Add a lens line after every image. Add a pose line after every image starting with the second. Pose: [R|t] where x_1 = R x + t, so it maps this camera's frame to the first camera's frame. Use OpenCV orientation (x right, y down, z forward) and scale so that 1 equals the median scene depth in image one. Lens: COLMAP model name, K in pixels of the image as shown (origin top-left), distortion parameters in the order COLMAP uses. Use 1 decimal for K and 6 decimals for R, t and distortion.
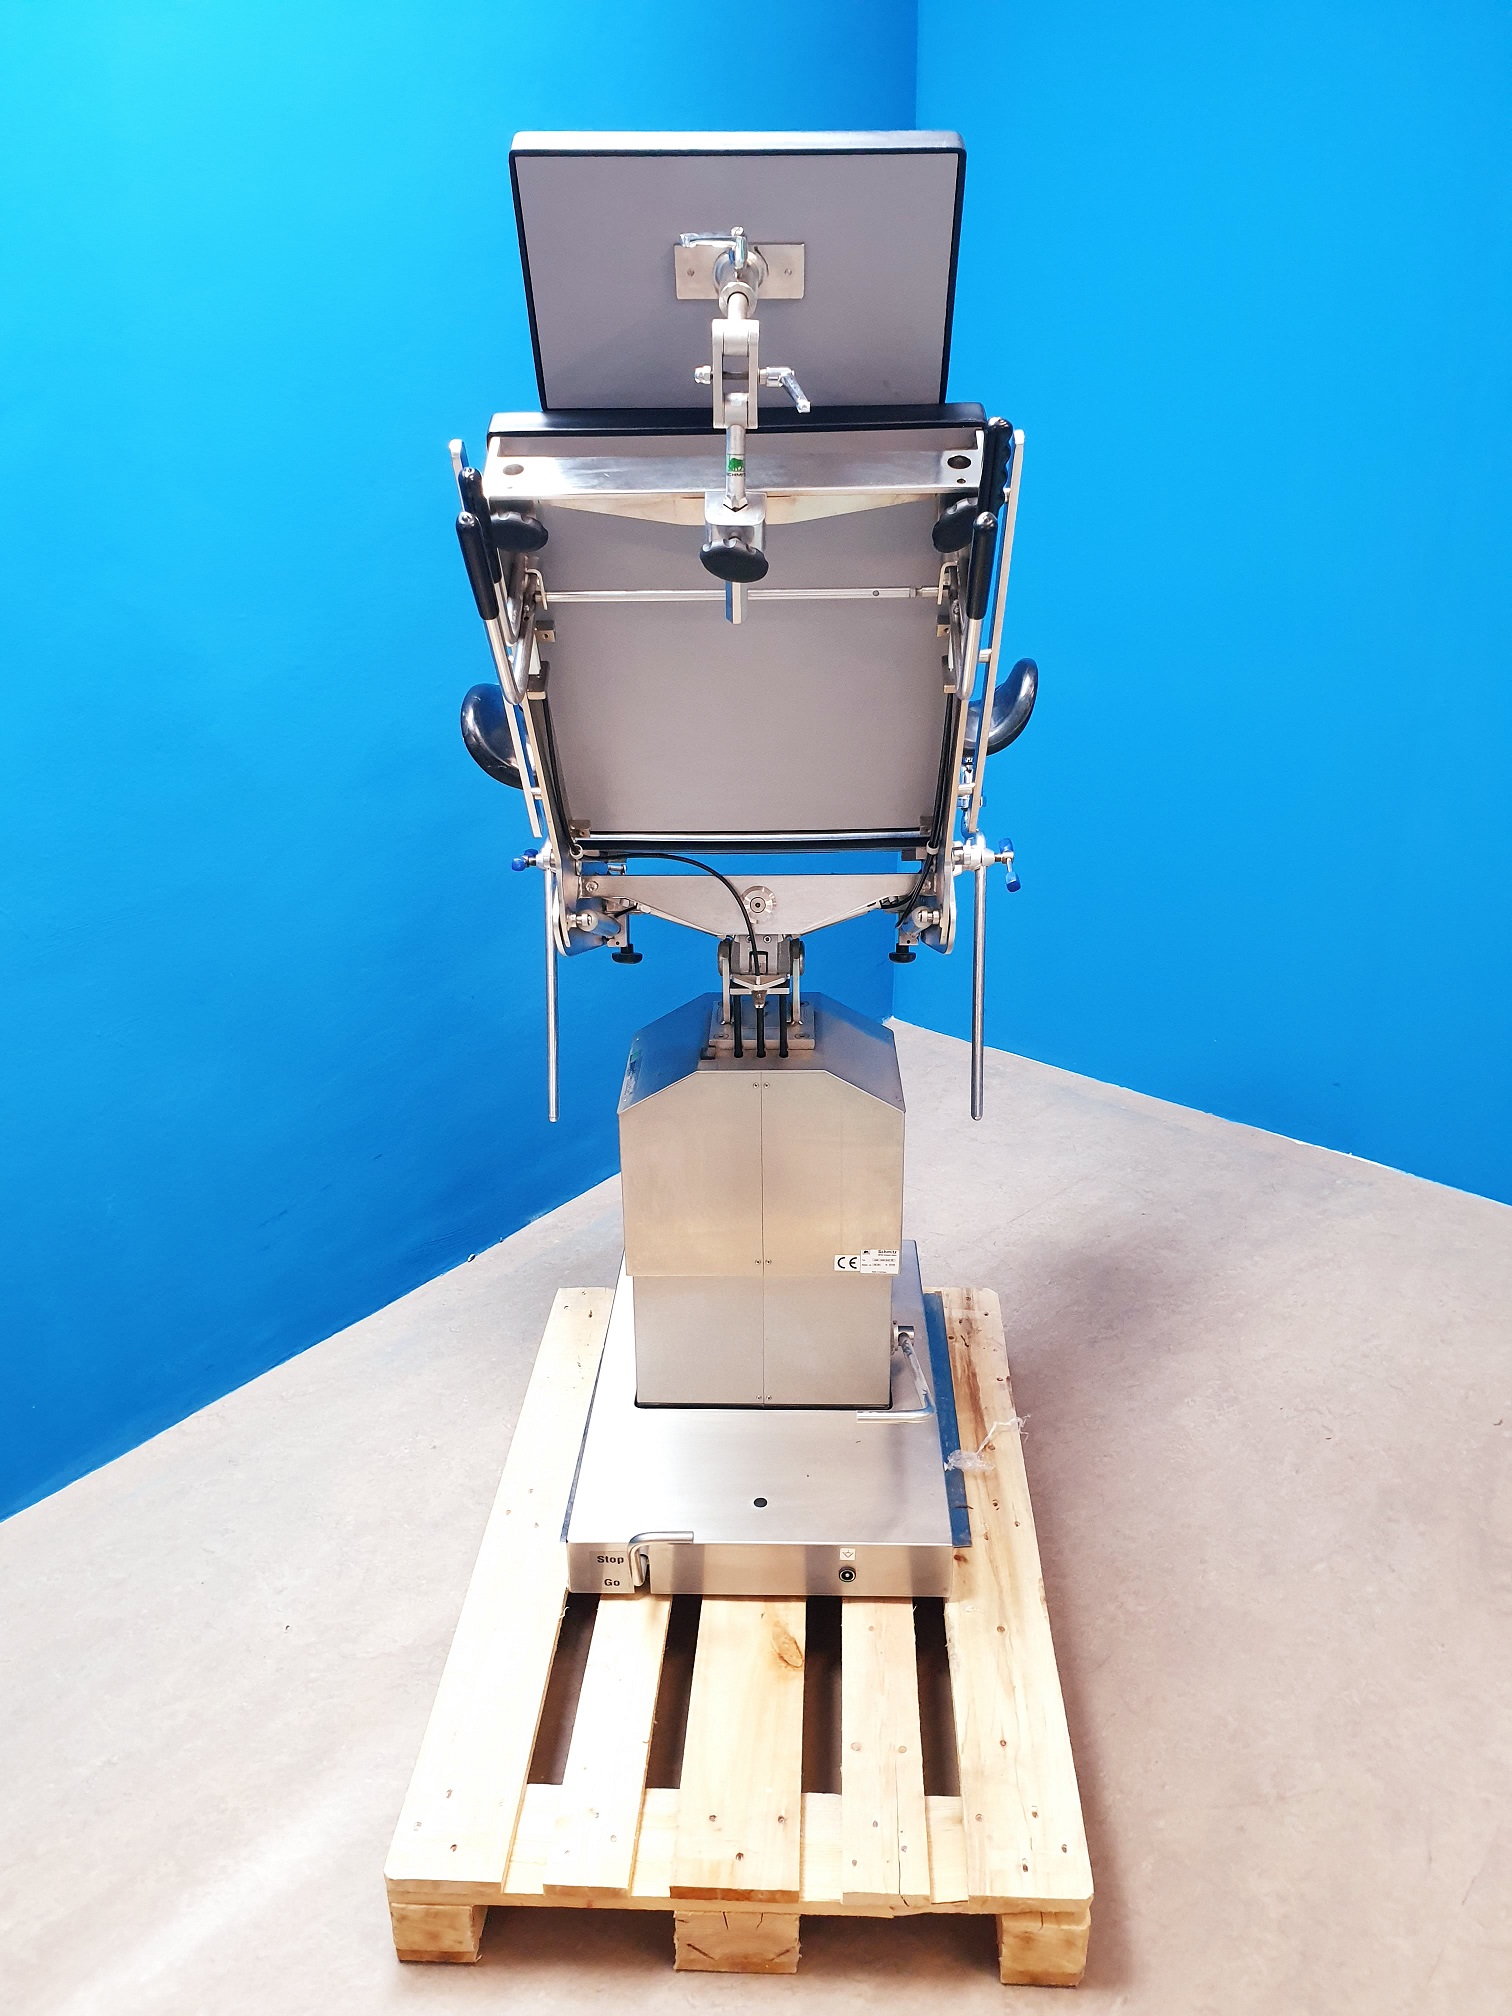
lens RADIAL K [[1542.0, 0, 756.0], [0, 1542.0, 1008.0], [0, 0, 1]] dist [0.023127, -0.001257]
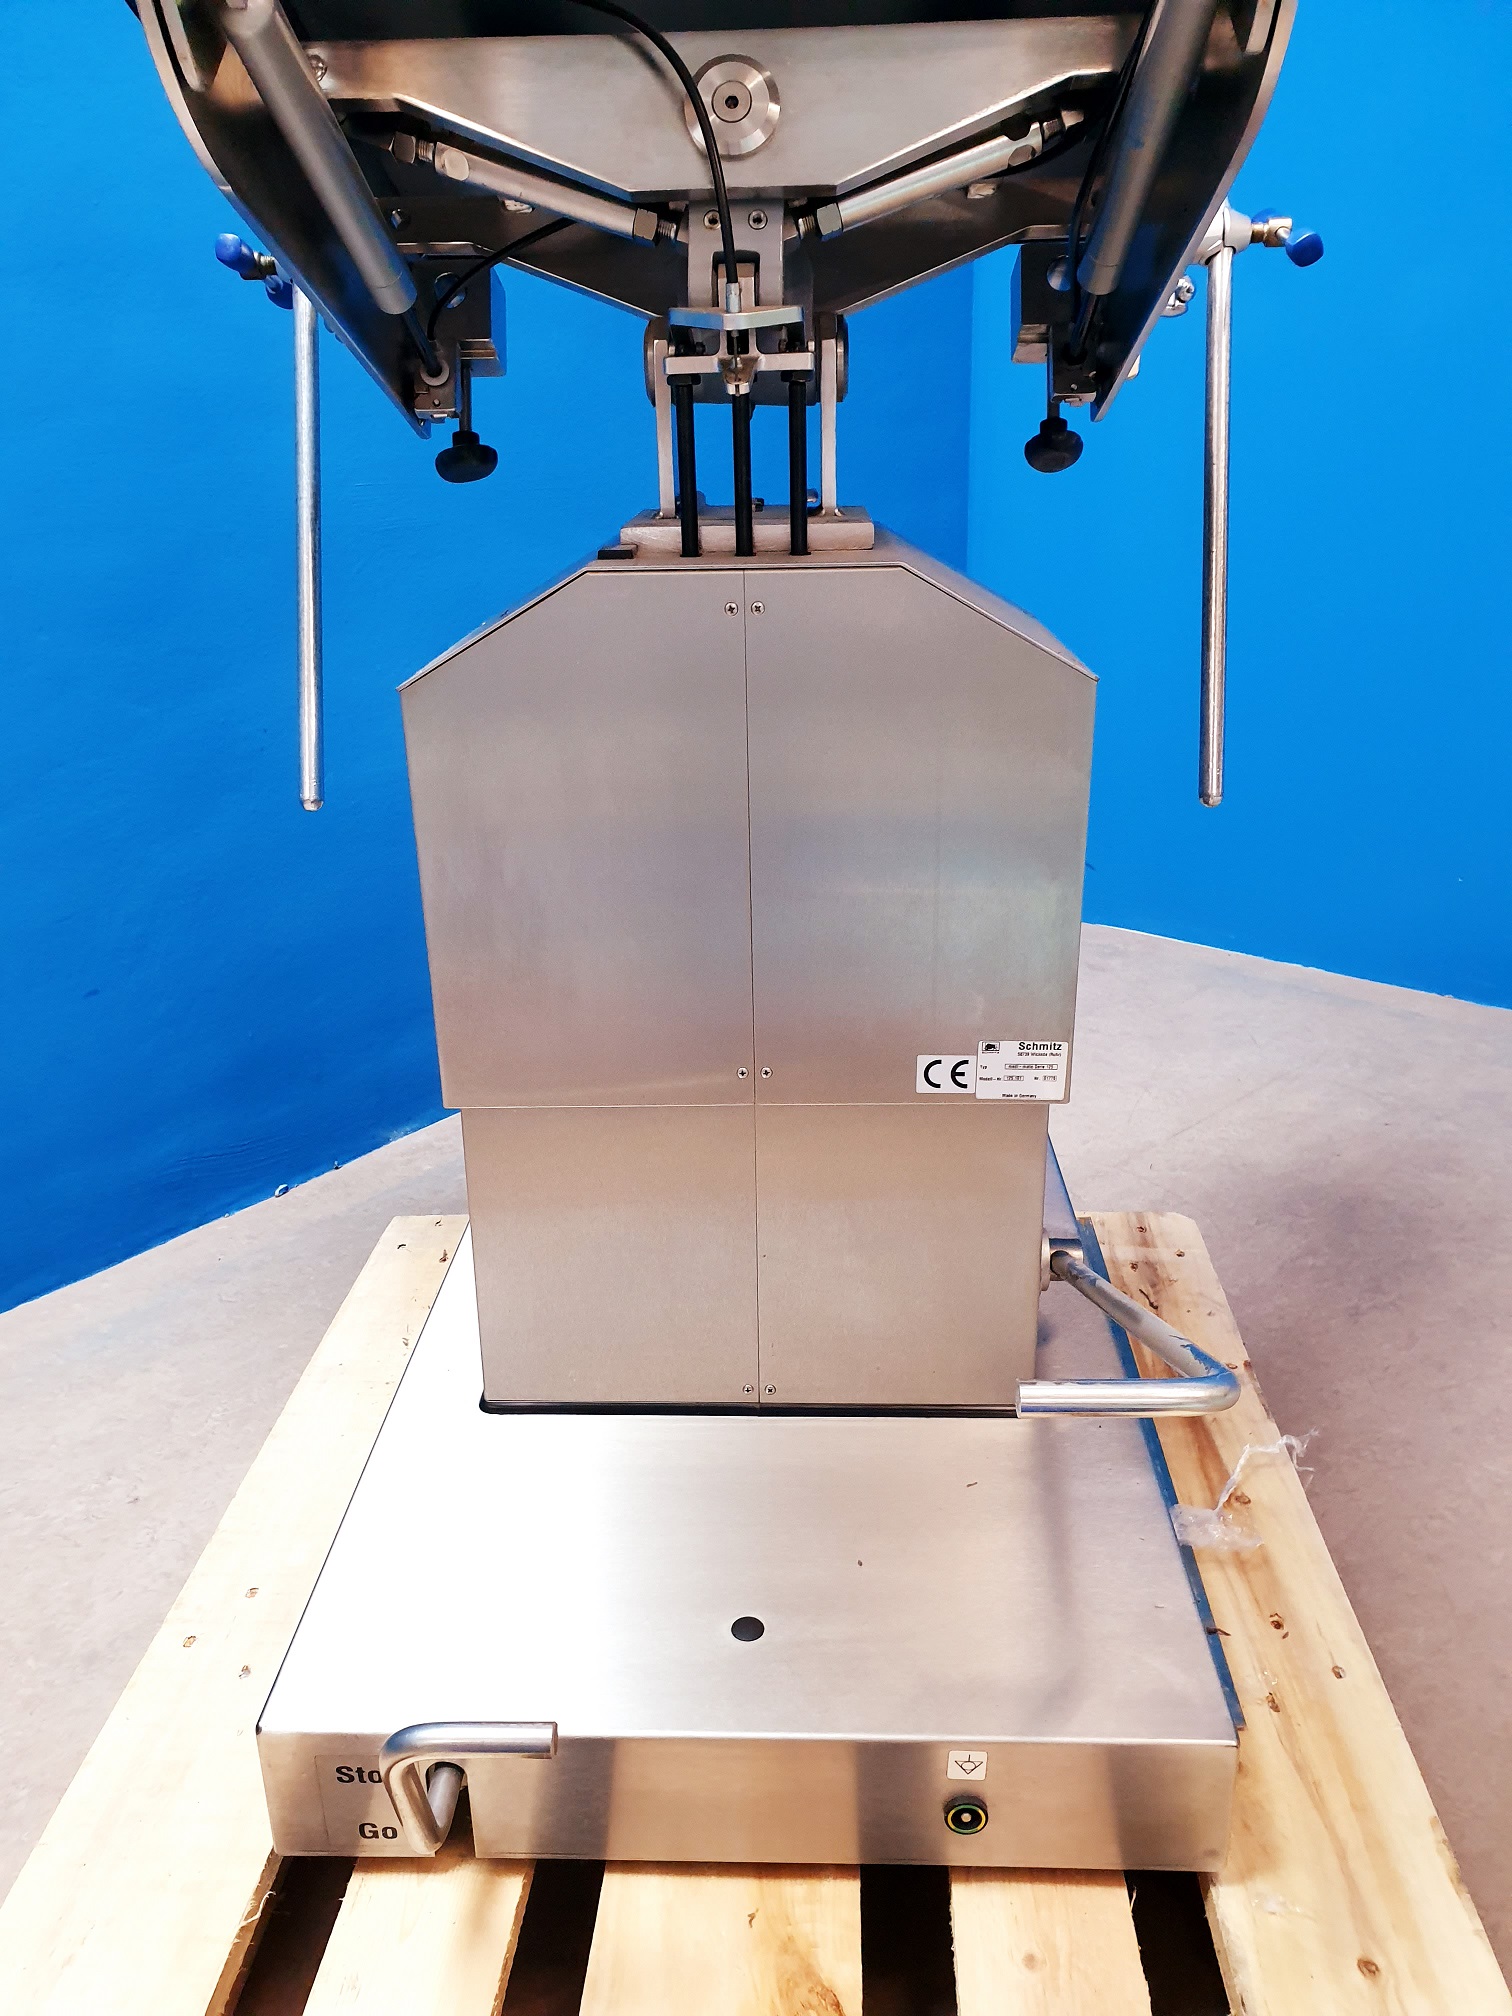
lens RADIAL K [[1548.1, 0, 756.0], [0, 1548.1, 1008.0], [0, 0, 1]] dist [-0.063992, 0.099393]
pose [[0.999936, -0.003384, -0.010796, 0.009760], [0.002903, 0.999013, -0.044317, 0.165520], [0.010935, 0.044283, 0.998959, 0.559945]]
